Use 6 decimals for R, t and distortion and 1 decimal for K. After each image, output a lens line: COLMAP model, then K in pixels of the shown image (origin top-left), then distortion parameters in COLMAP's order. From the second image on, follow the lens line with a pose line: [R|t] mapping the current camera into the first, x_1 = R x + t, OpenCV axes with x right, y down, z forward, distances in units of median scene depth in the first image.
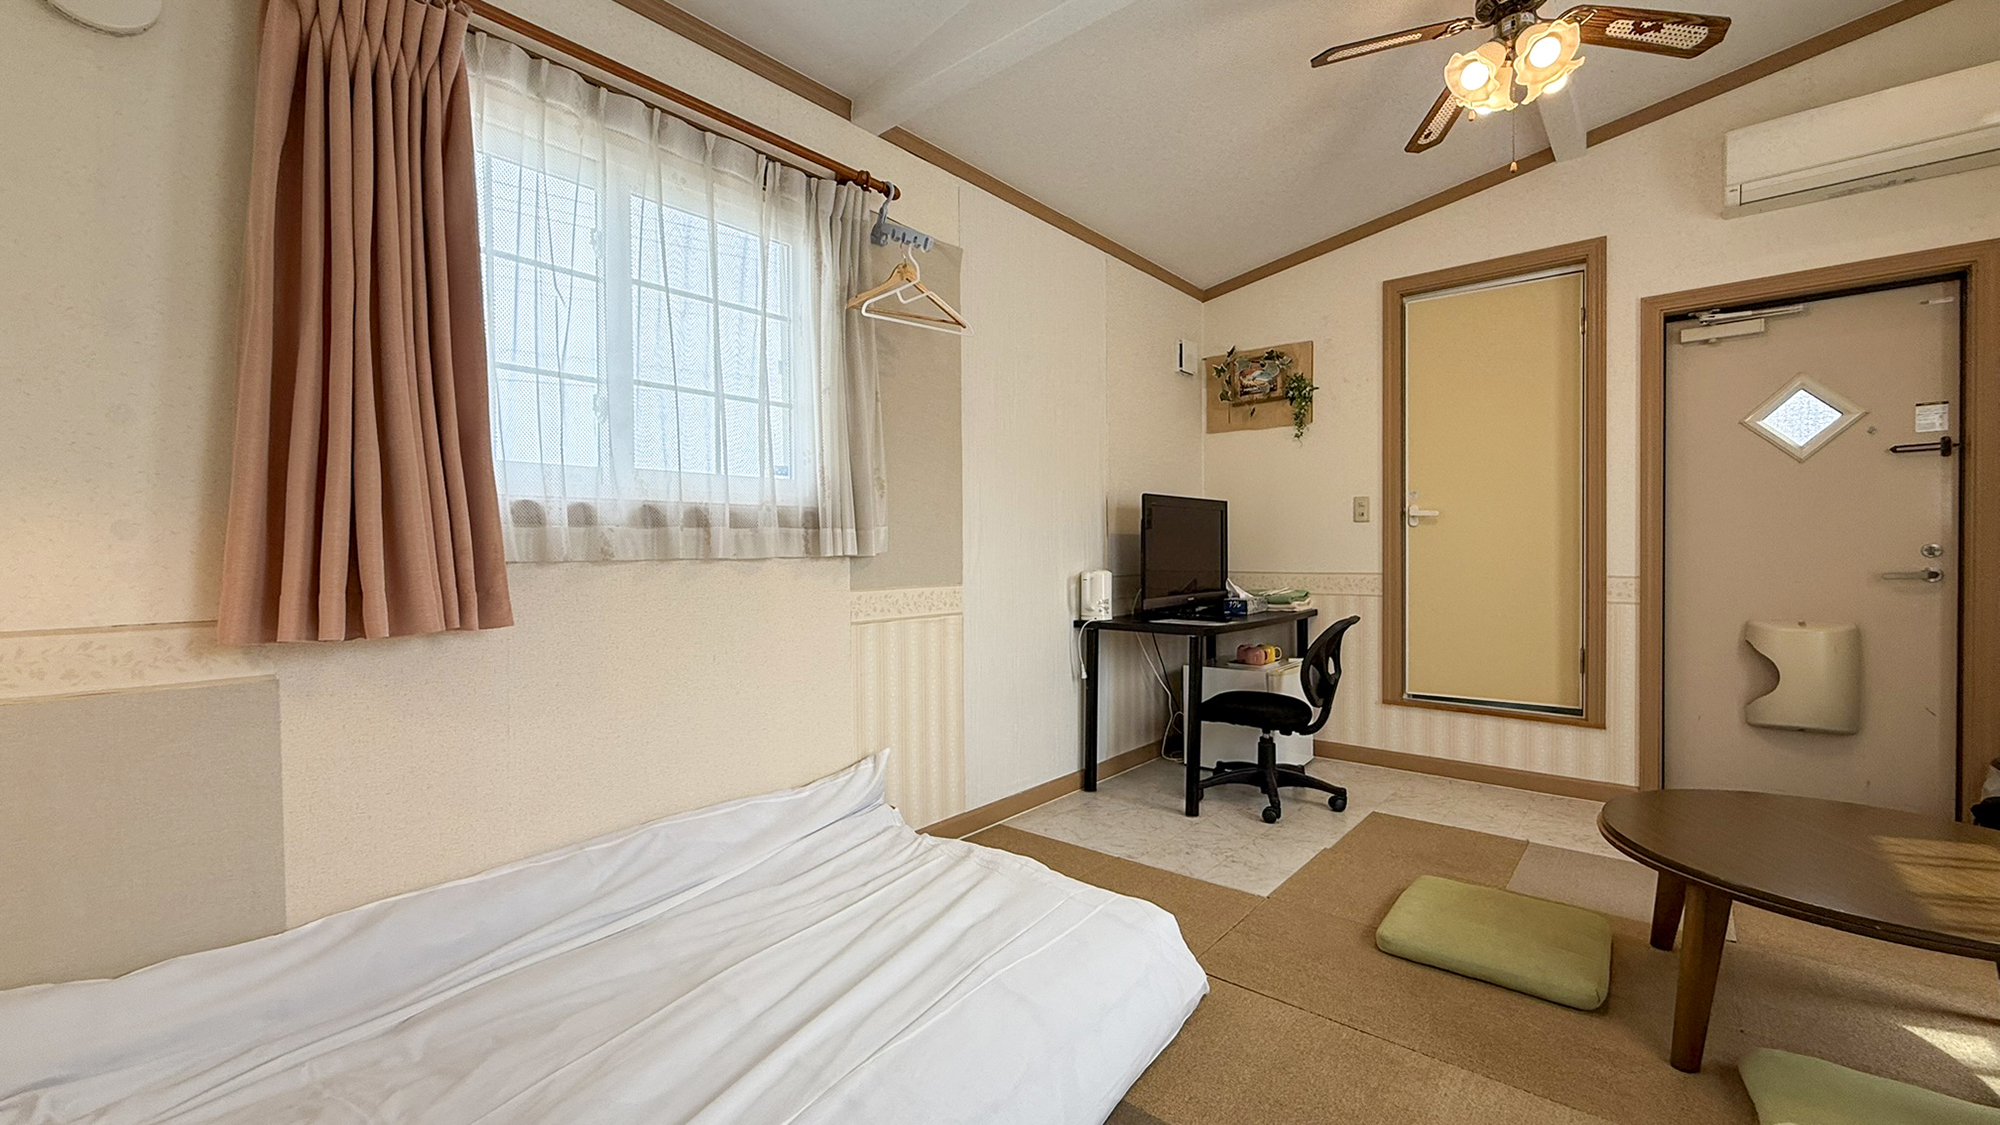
lens RADIAL K [[796.0, 0, 997.0], [0, 796.0, 564.6], [0, 0, 1]] dist [-0.000635, 0.000063]
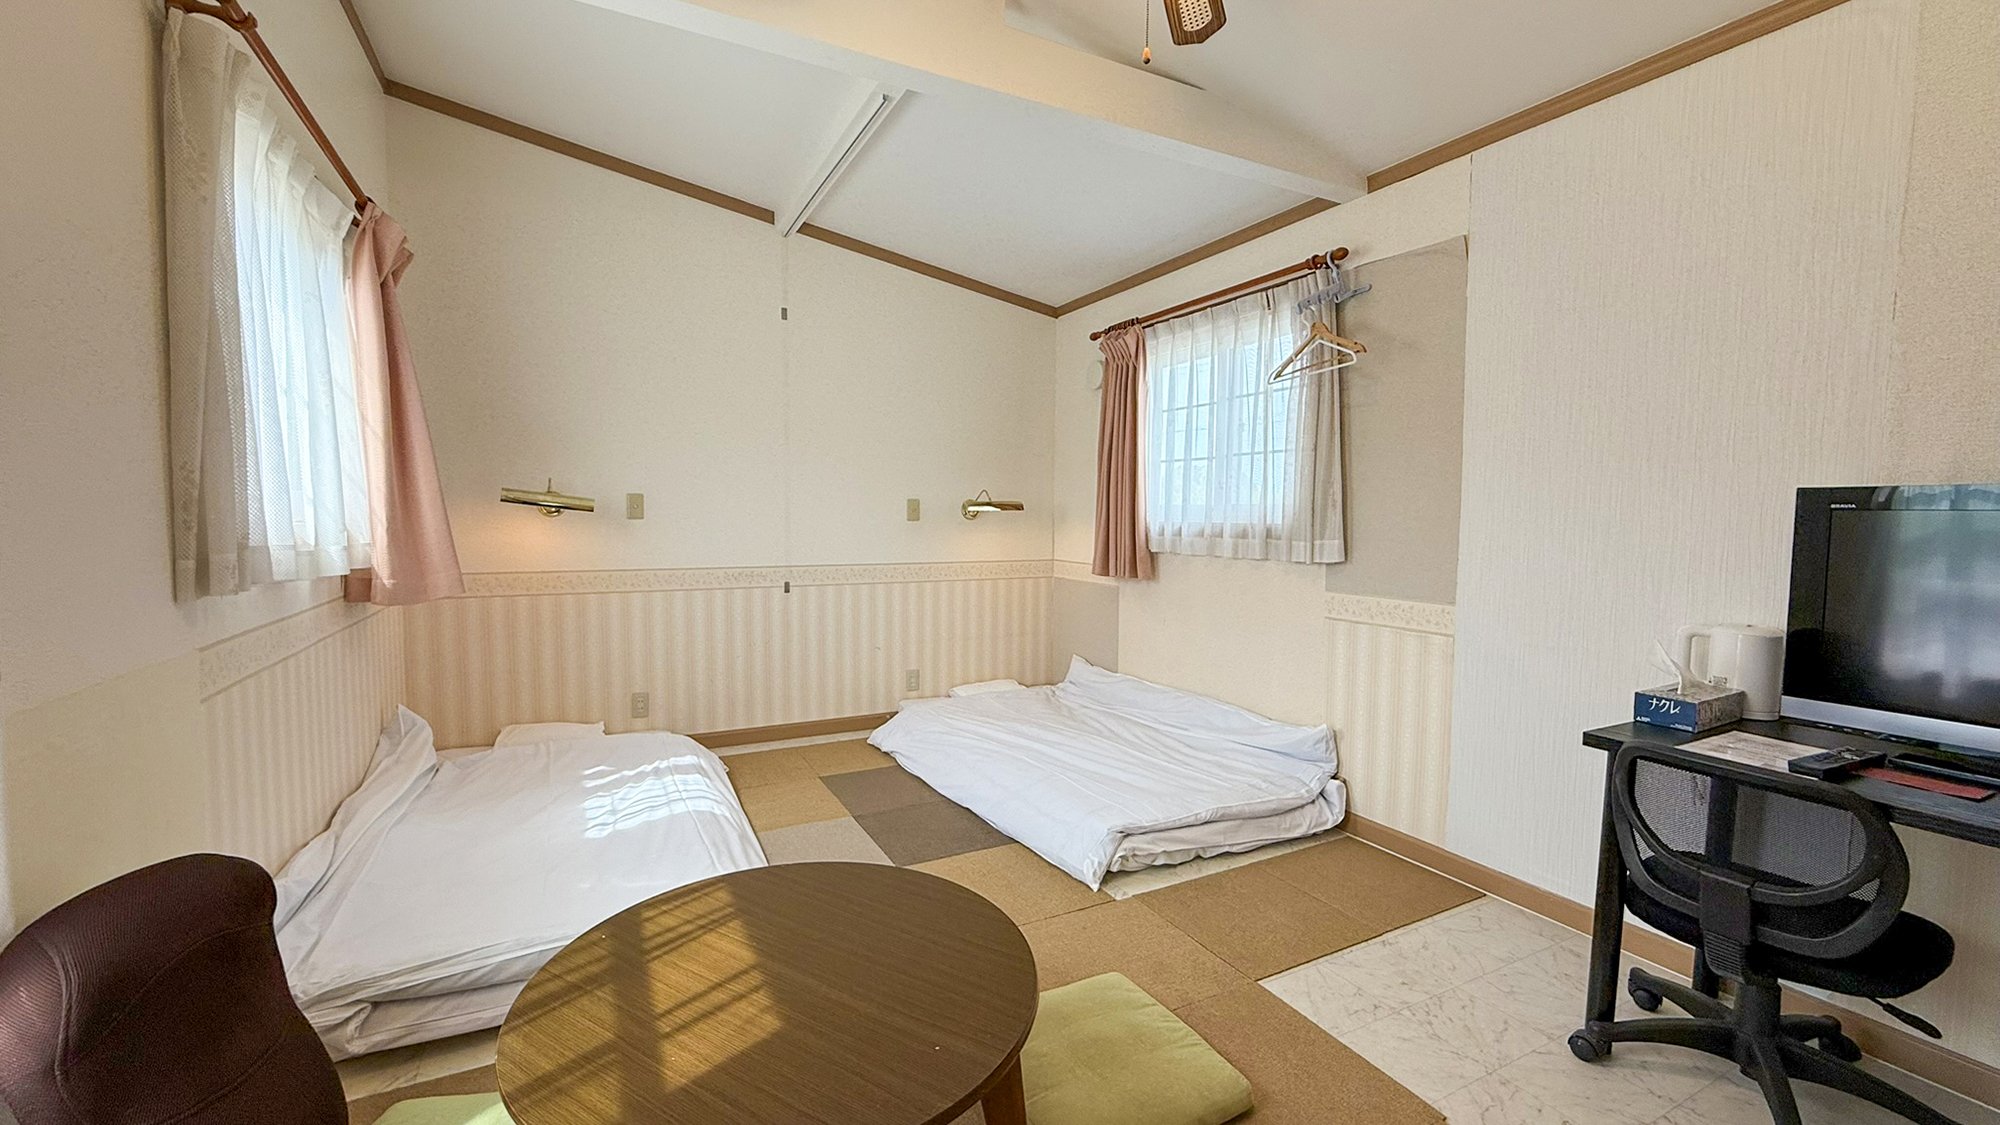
lens RADIAL K [[796.0, 0, 997.0], [0, 796.0, 564.6], [0, 0, 1]] dist [-0.000635, 0.000063]
pose [[-0.373884, 0.053424, -0.925936, 1.059943], [-0.032629, 0.996964, 0.070697, -0.072971], [0.926901, 0.056645, -0.371005, 0.900409]]
